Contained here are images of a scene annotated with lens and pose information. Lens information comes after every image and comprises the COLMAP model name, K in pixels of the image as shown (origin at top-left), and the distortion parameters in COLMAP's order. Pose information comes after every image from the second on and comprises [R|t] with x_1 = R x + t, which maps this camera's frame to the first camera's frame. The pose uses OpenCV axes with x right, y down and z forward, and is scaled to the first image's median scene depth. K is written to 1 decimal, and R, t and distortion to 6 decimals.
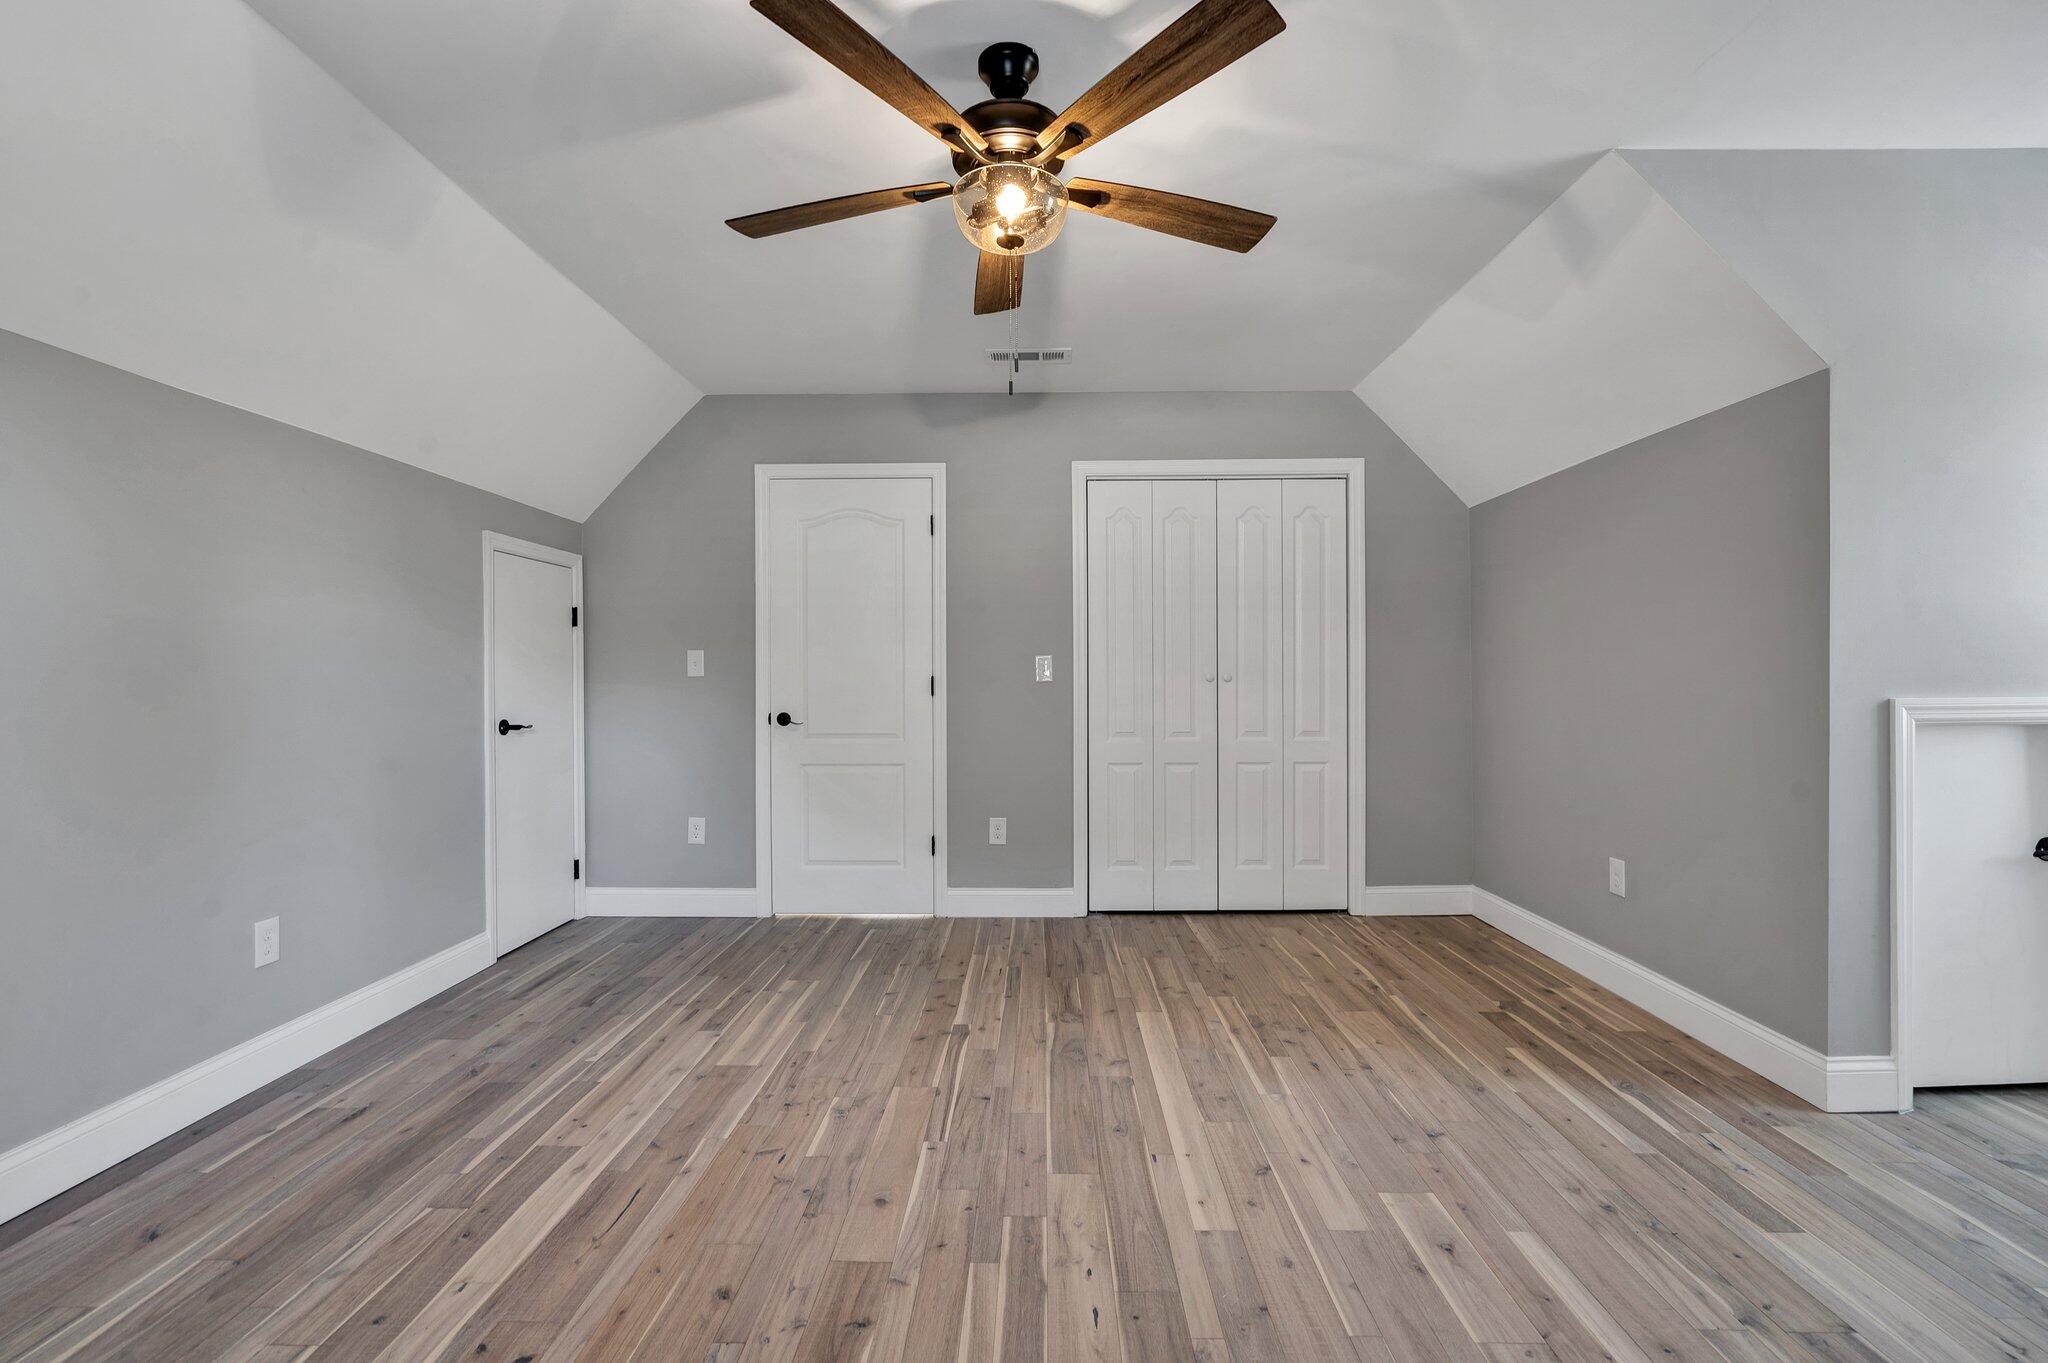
lens RADIAL K [[927.4, 0, 1028.1], [0, 927.4, 678.4], [0, 0, 1]] dist [-0.005058, 0.001683]
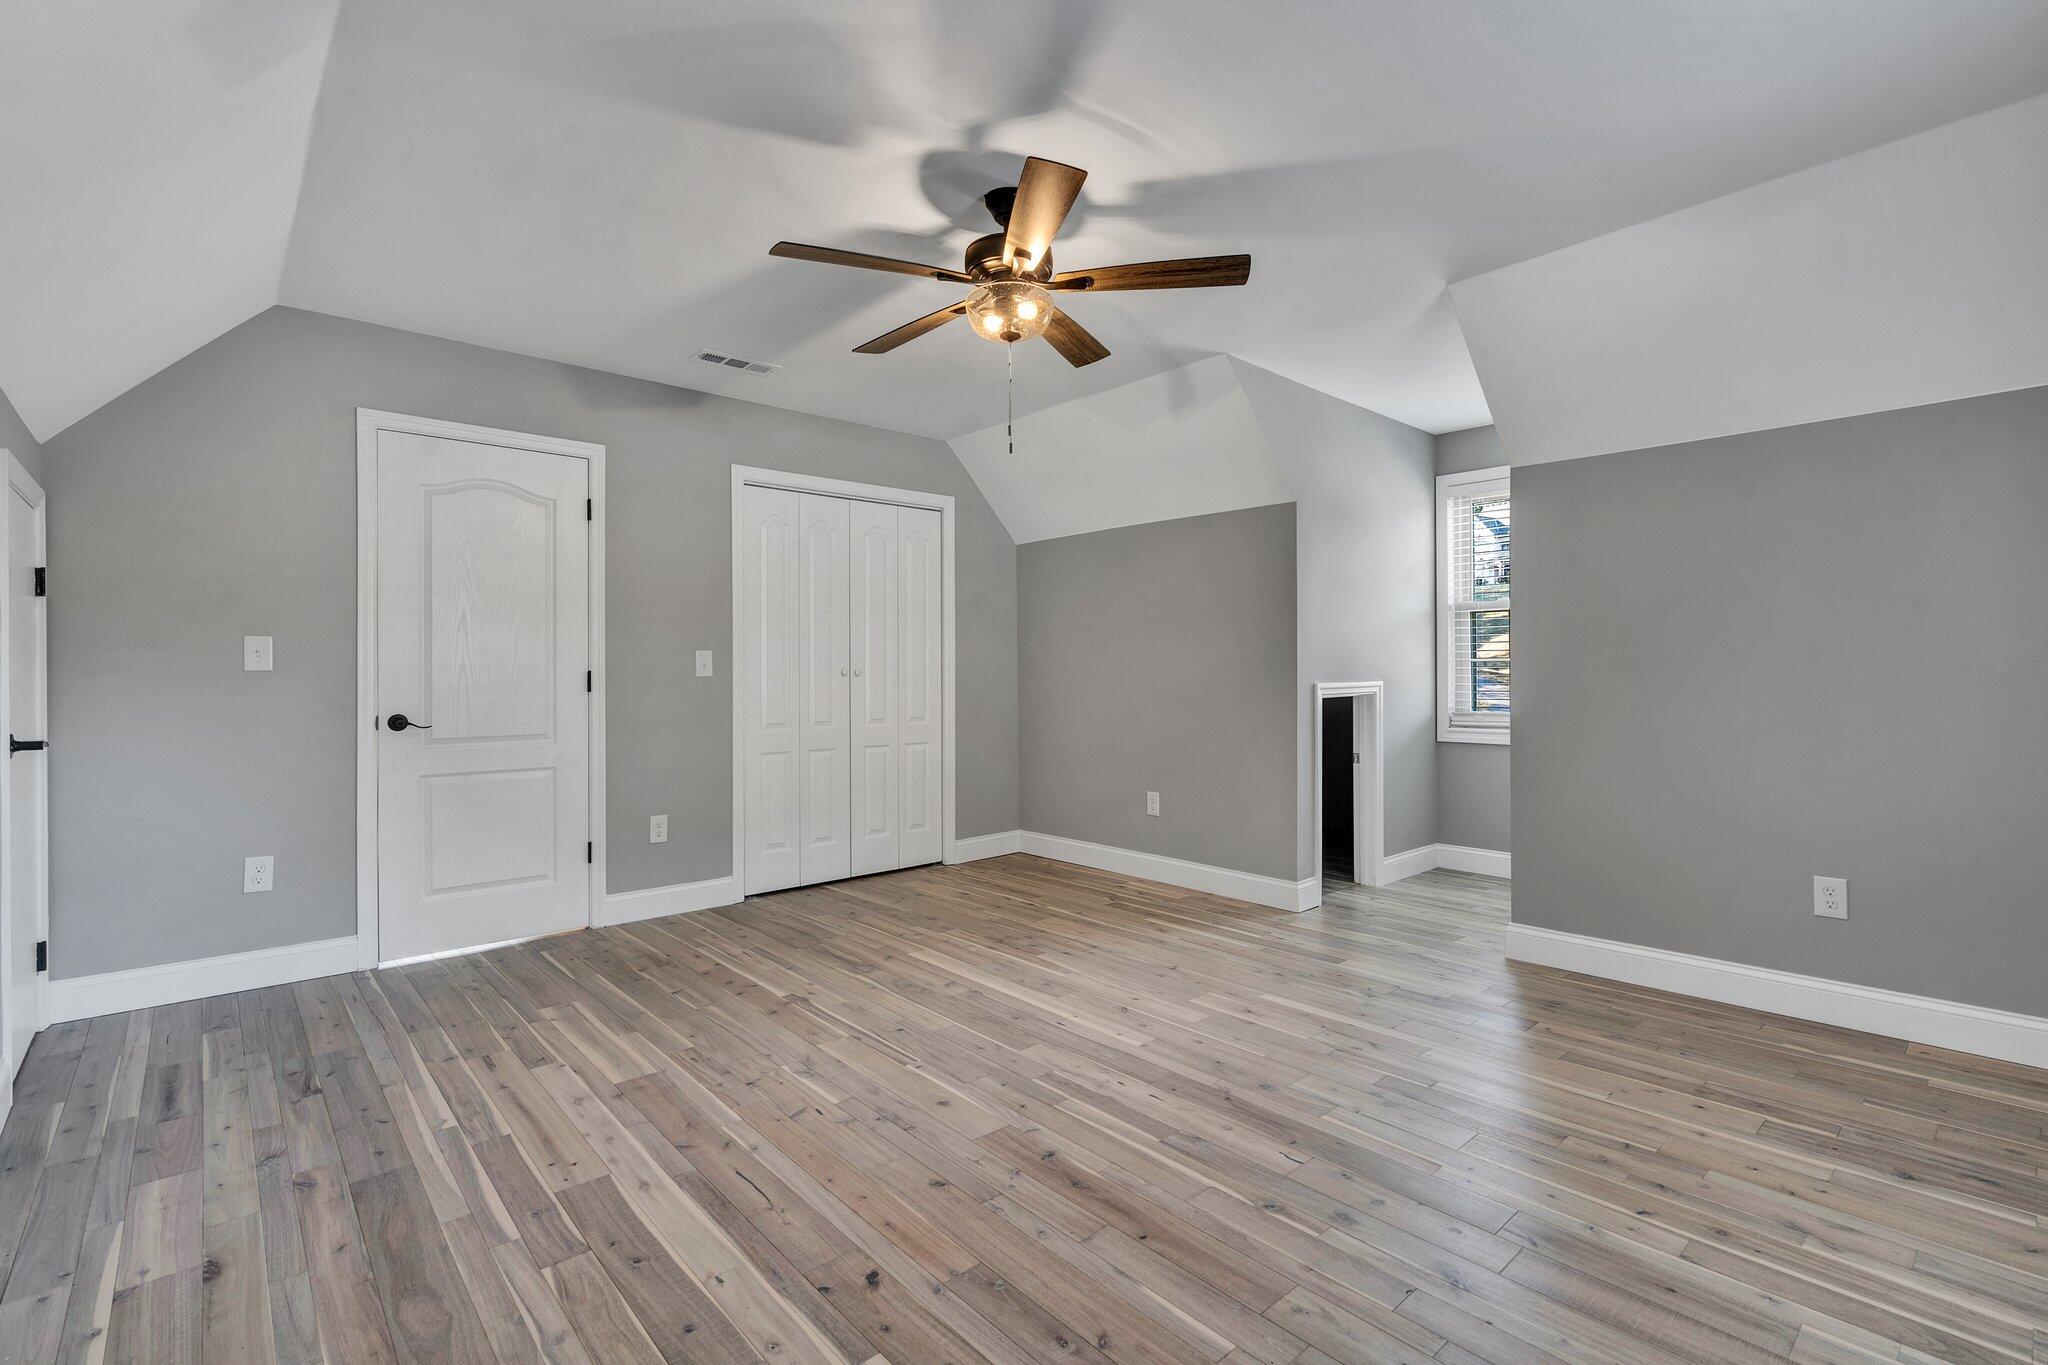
lens RADIAL K [[927.4, 0, 1036.6], [0, 927.4, 668.8], [0, 0, 1]] dist [-0.005058, 0.001683]
pose [[0.730398, 0.004113, 0.683009, -0.640887], [0.000523, 0.999978, -0.006581, 0.002718], [-0.683021, 0.005164, 0.730380, 0.018686]]
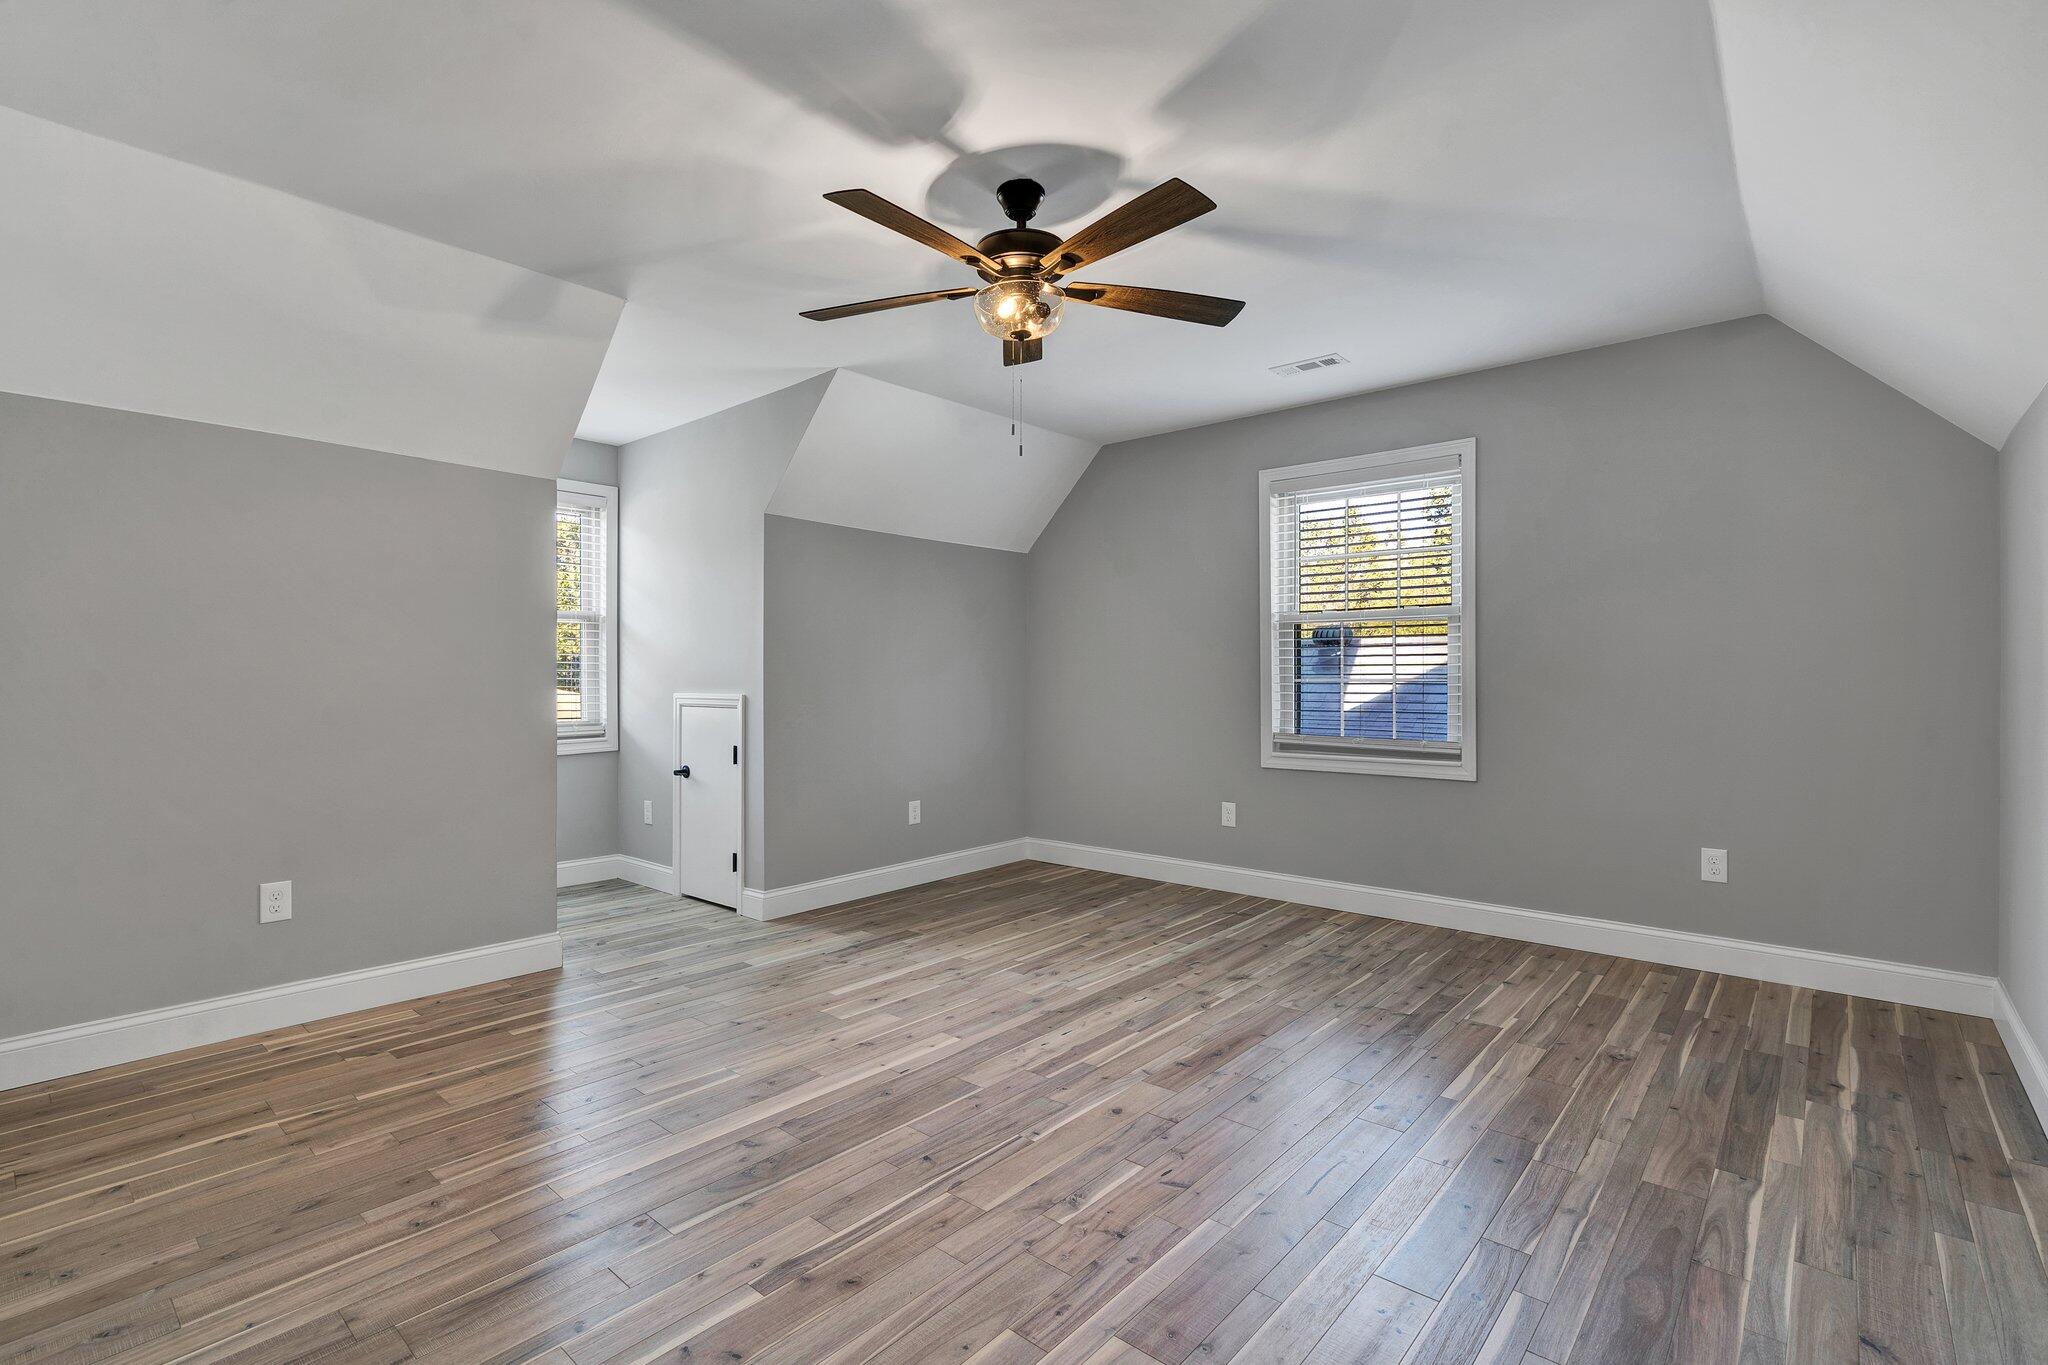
lens RADIAL K [[927.4, 0, 1017.3], [0, 927.4, 689.9], [0, 0, 1]] dist [-0.005058, 0.001683]
pose [[-0.759959, -0.000987, 0.649971, -0.604359], [0.005076, 0.999959, 0.007453, 0.001690], [-0.649952, 0.008963, -0.759923, 1.425215]]
